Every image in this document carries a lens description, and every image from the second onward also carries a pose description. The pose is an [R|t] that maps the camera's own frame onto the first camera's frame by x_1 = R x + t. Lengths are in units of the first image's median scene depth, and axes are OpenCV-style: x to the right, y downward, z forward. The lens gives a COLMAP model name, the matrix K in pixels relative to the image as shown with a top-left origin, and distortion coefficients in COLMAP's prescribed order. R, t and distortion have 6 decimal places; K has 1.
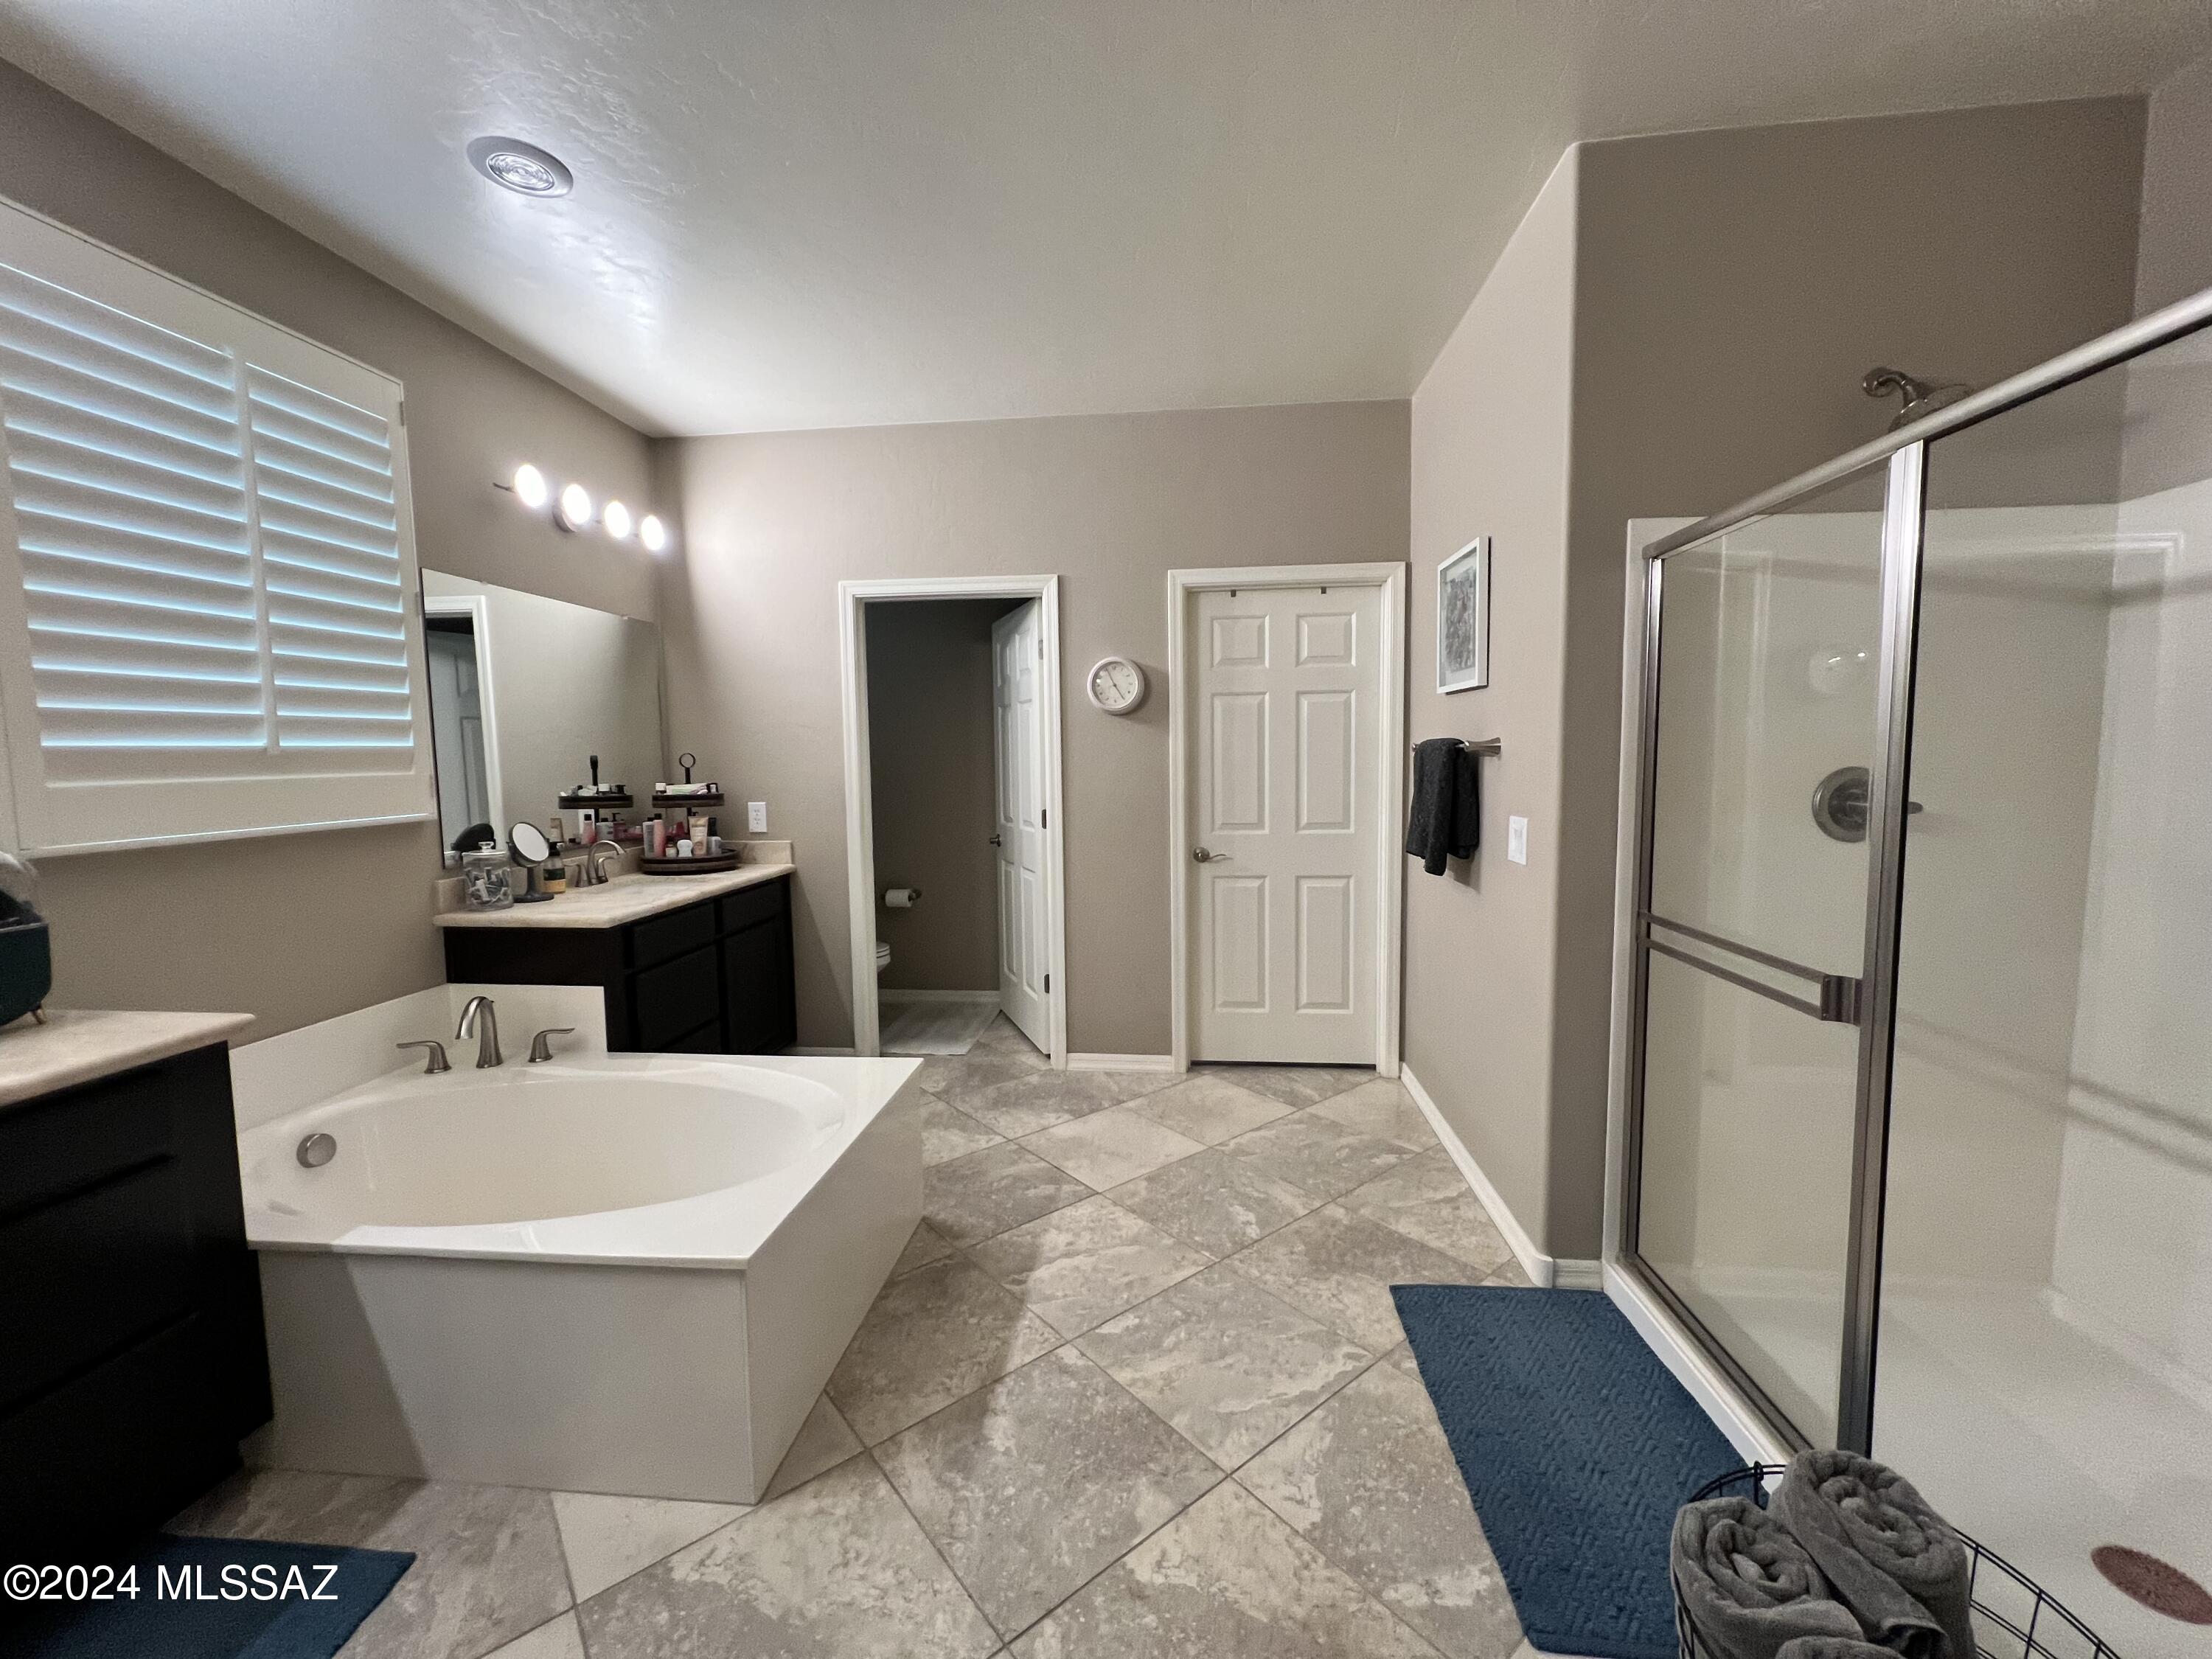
lens RADIAL K [[883.6, 0, 1102.5], [0, 883.6, 823.5], [0, 0, 1]] dist [-0.000432, 0.000252]
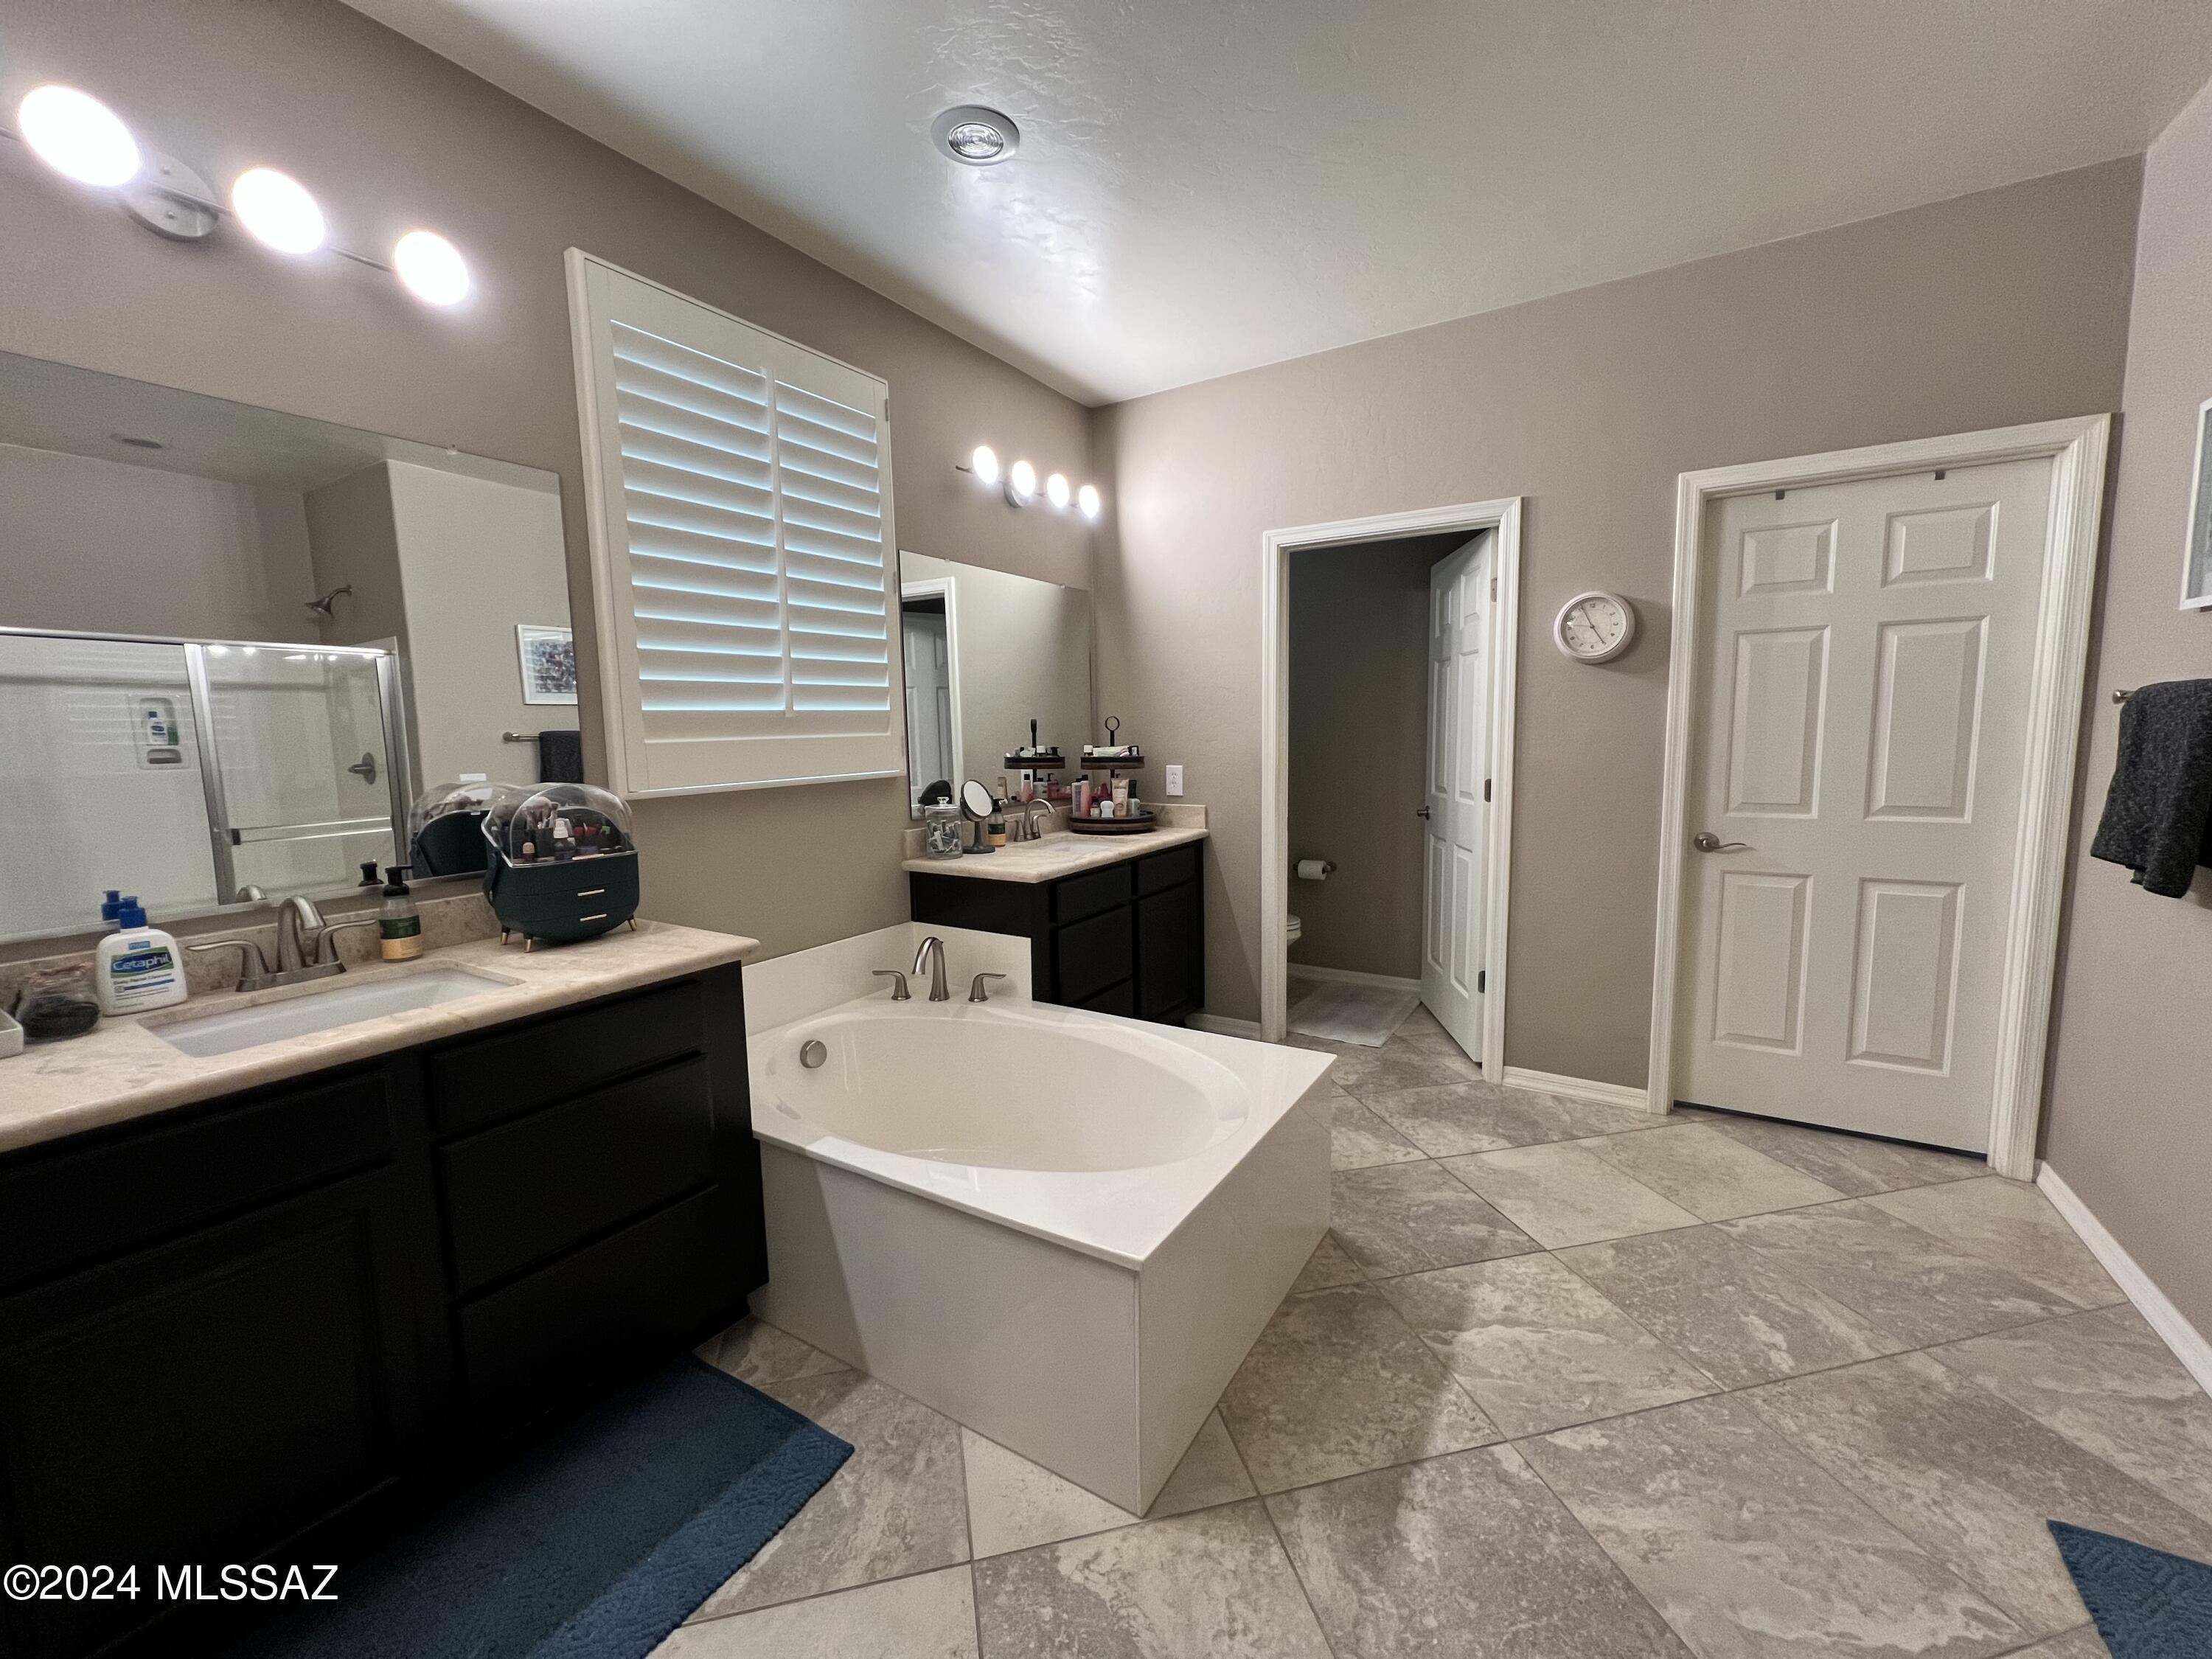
lens RADIAL K [[883.6, 0, 1098.2], [0, 883.6, 831.7], [0, 0, 1]] dist [-0.000432, 0.000252]
pose [[0.894359, 0.049068, -0.444651, -0.033211], [-0.028248, 0.998177, 0.053334, -0.000141], [0.446458, -0.035139, 0.894115, 0.104283]]
